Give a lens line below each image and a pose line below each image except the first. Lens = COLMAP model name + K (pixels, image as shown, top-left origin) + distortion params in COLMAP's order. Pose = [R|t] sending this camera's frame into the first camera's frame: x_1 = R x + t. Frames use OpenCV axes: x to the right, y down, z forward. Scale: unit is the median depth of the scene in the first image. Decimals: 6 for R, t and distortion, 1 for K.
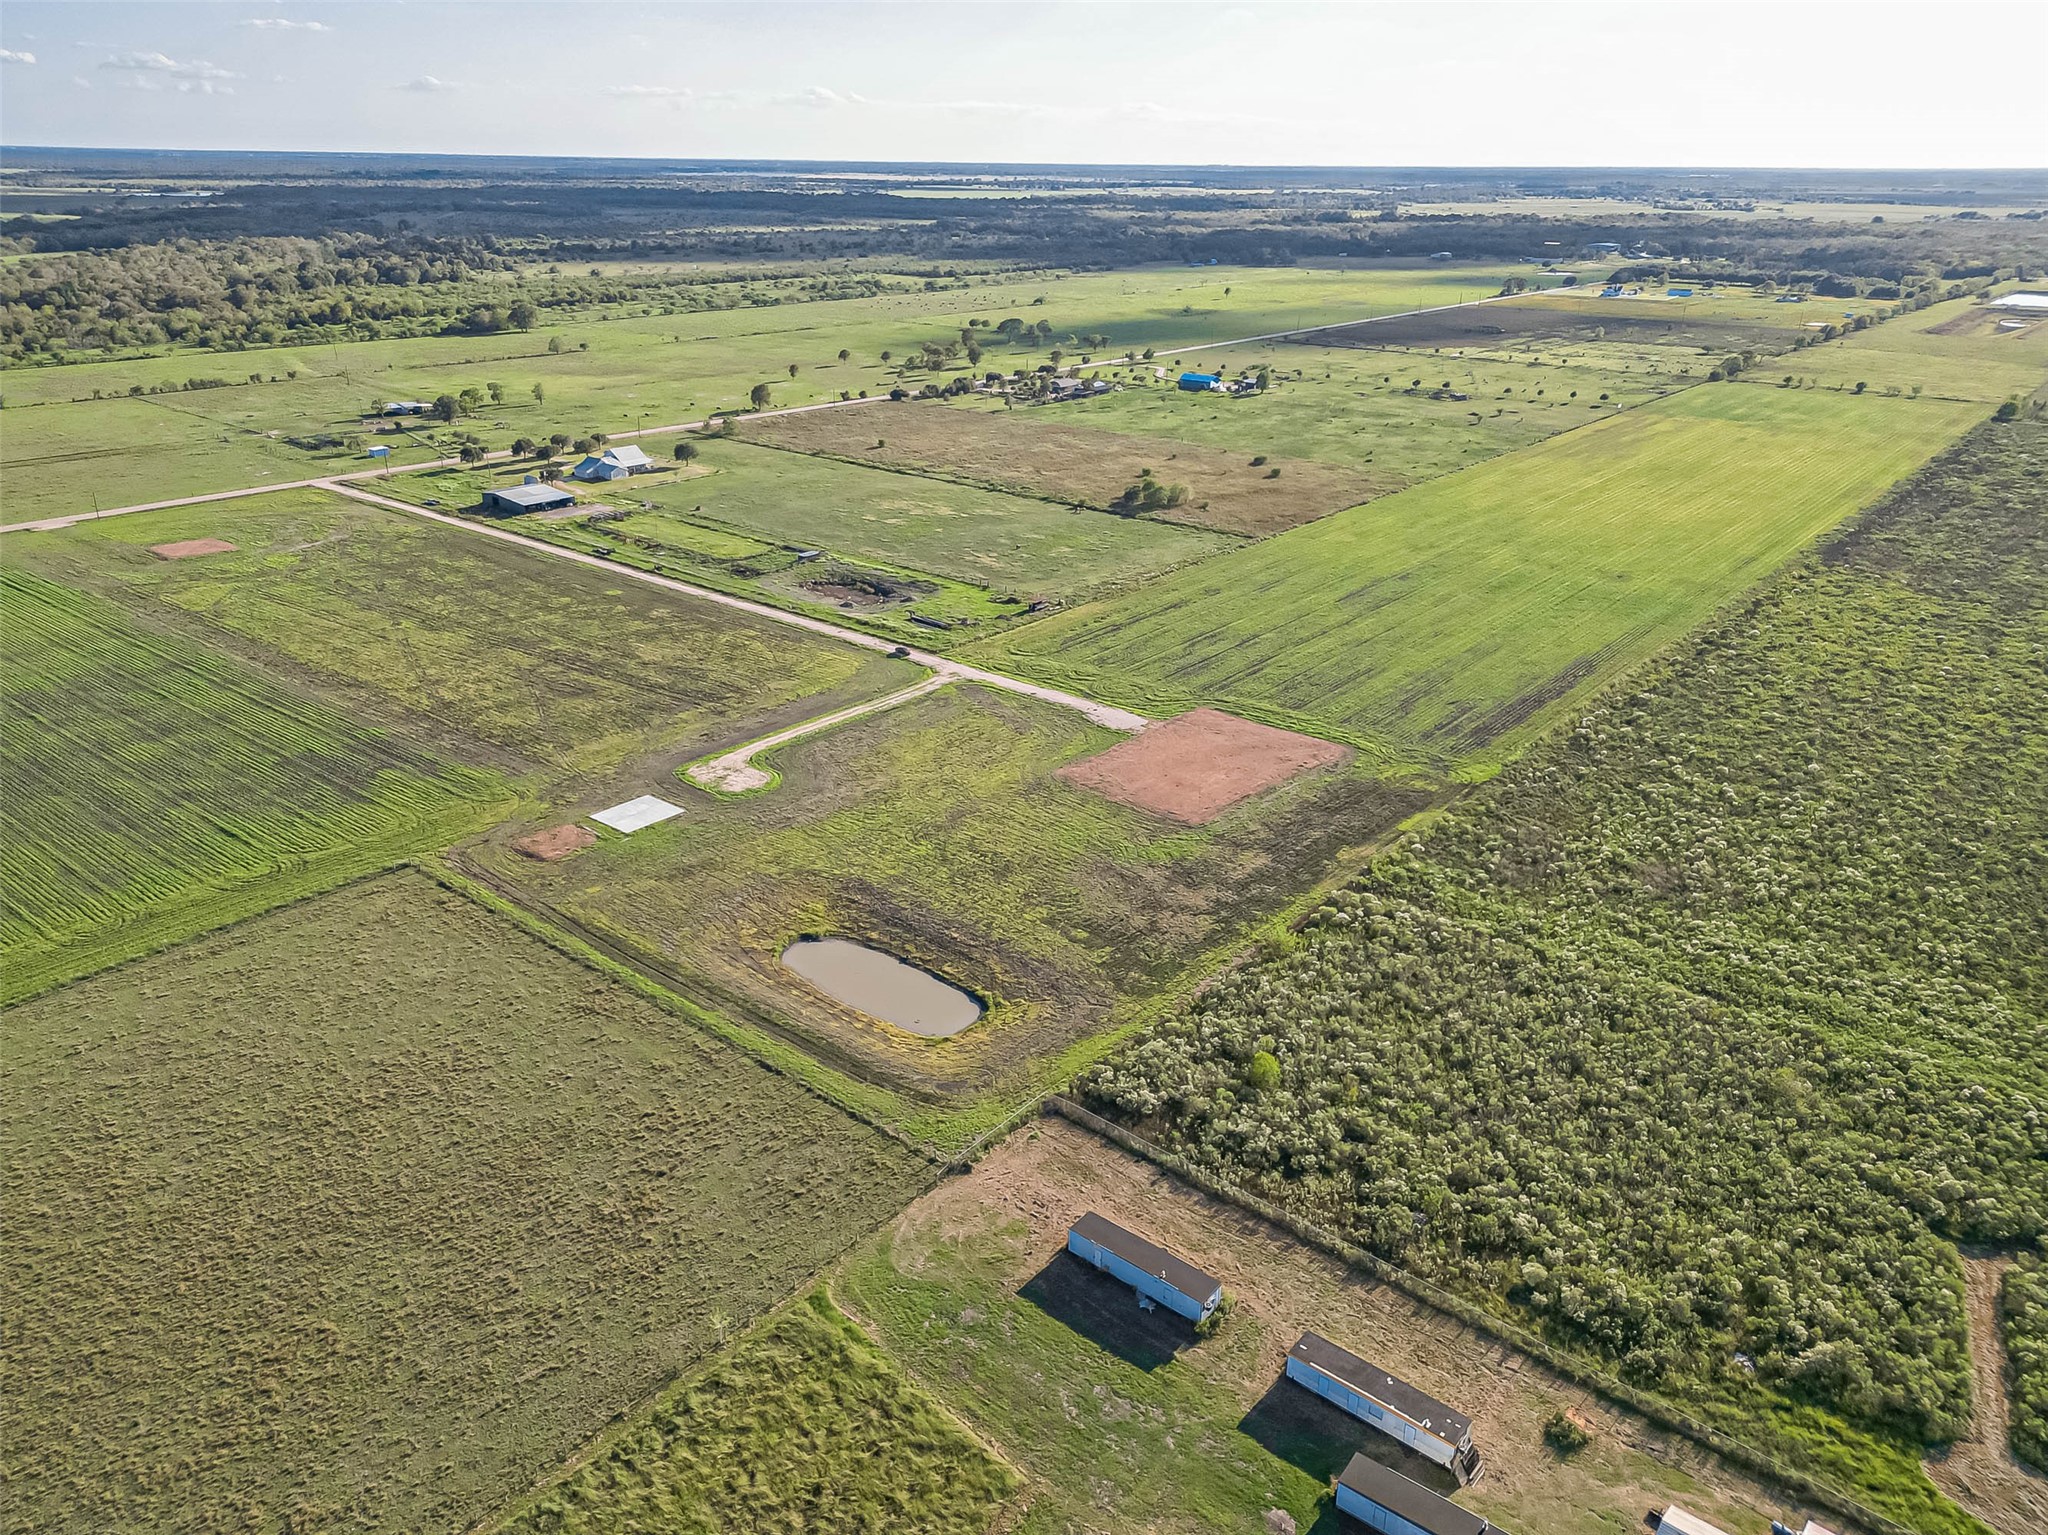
lens RADIAL K [[1482.0, 0, 1024.0], [0, 1482.0, 767.5], [0, 0, 1]] dist [0.102951, -0.128544]
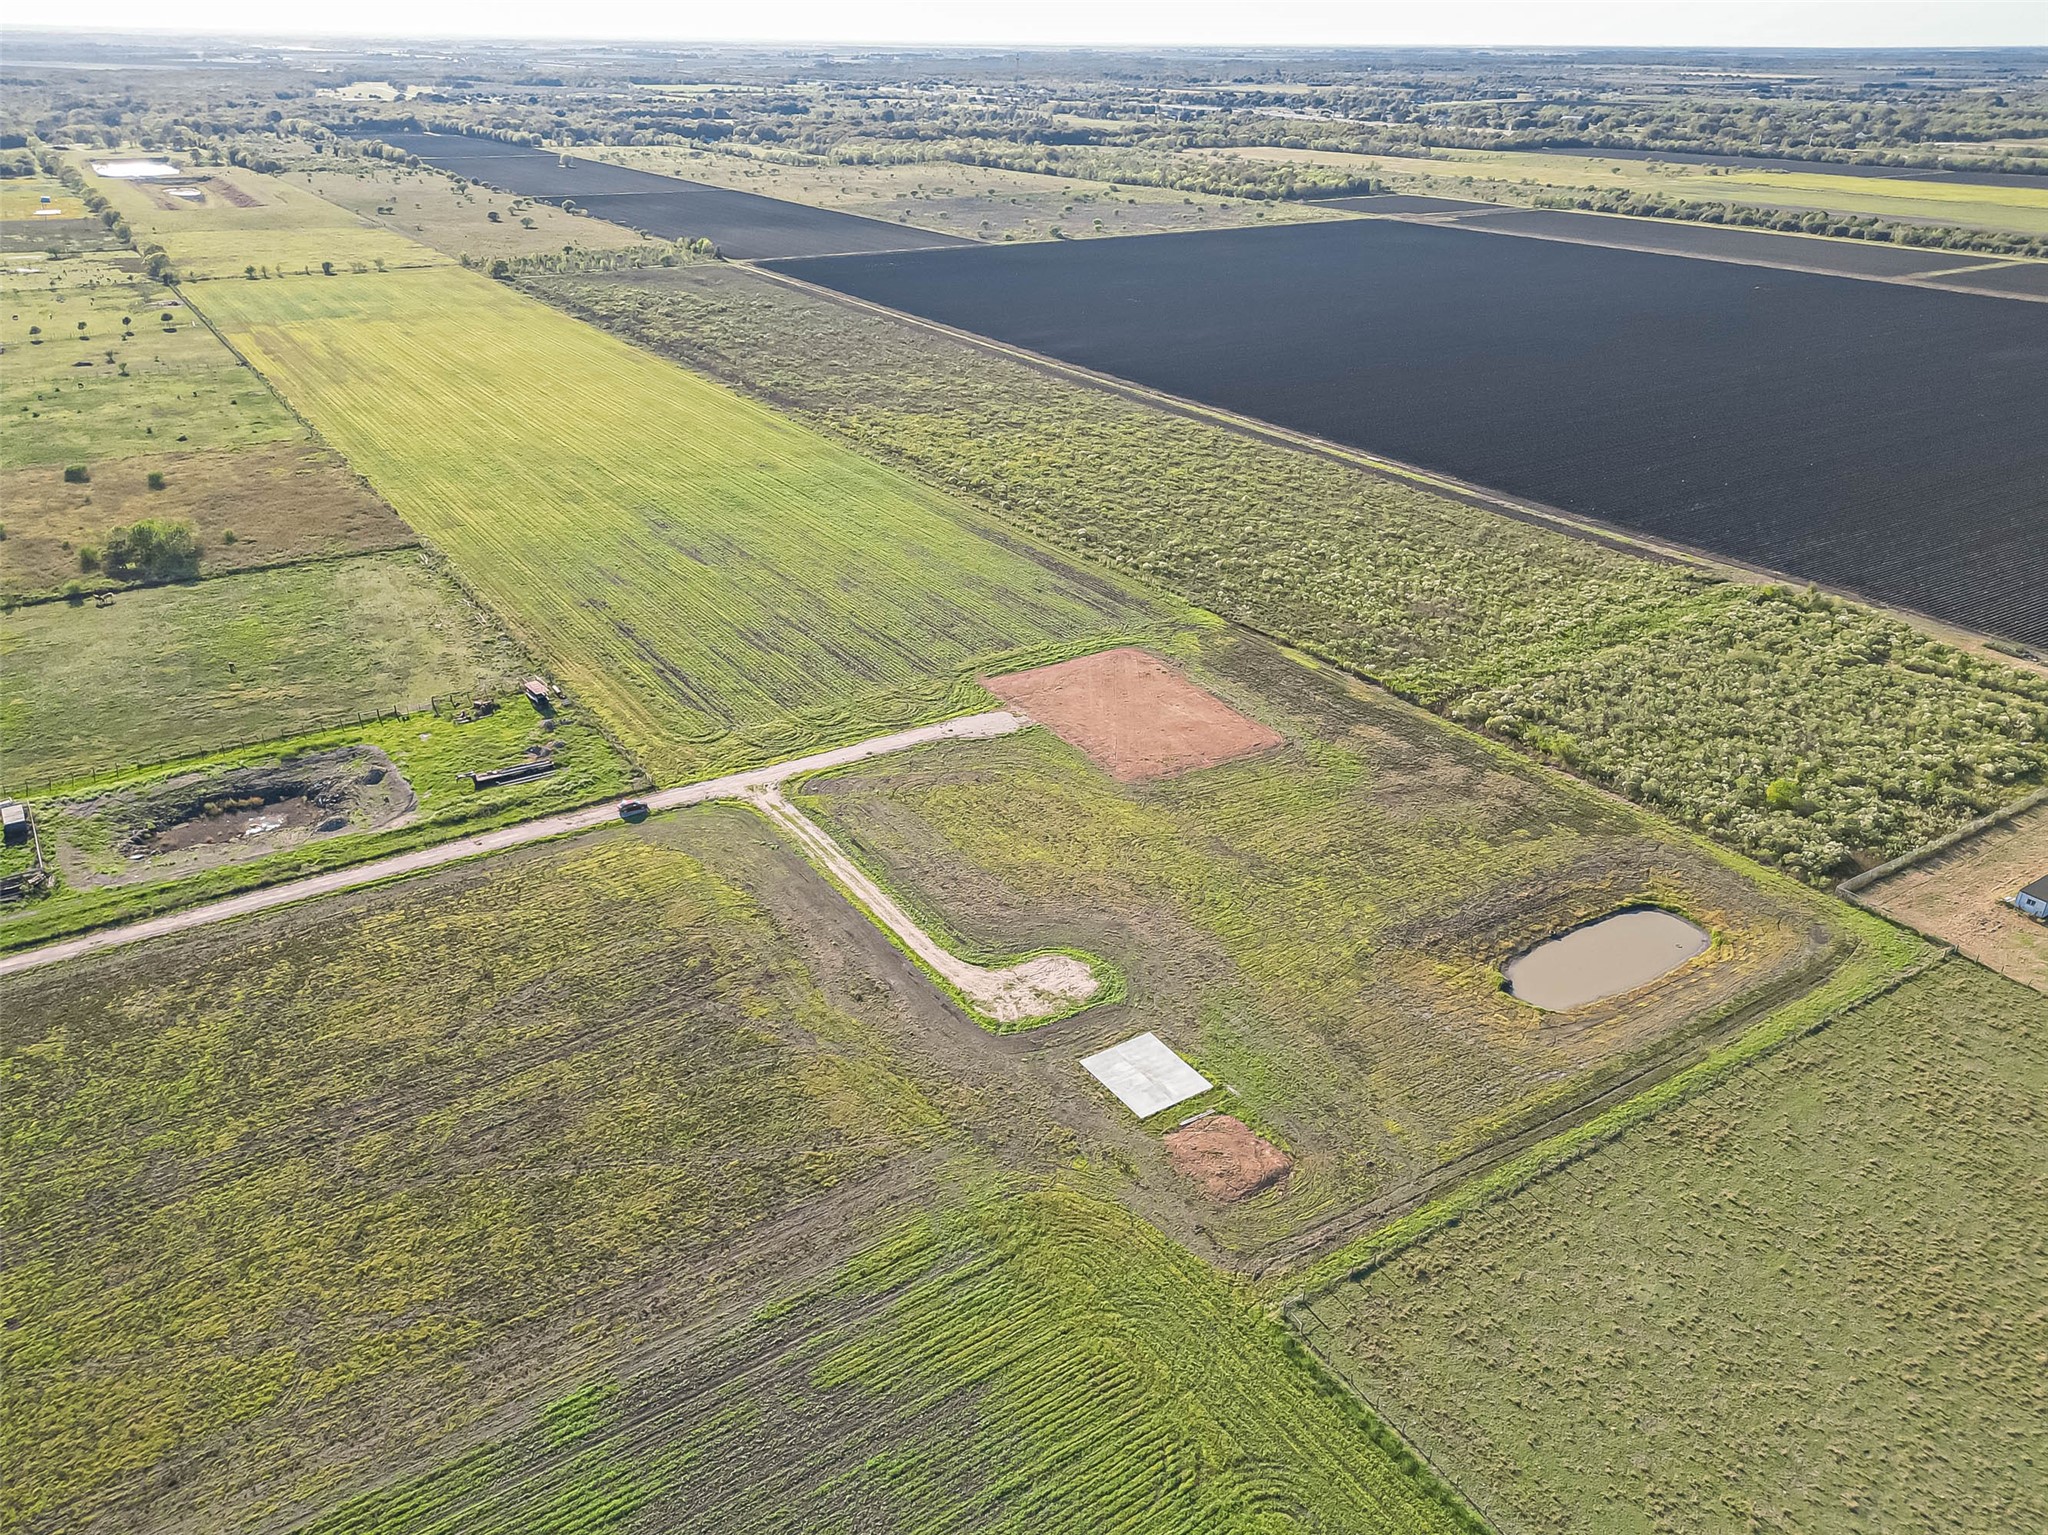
lens RADIAL K [[1482.0, 0, 1024.0], [0, 1482.0, 767.5], [0, 0, 1]] dist [0.102951, -0.128544]
pose [[0.281192, -0.426239, 0.859797, -0.655910], [0.353421, 0.878972, 0.320160, -0.268505], [-0.892202, 0.213844, 0.397802, 0.622653]]
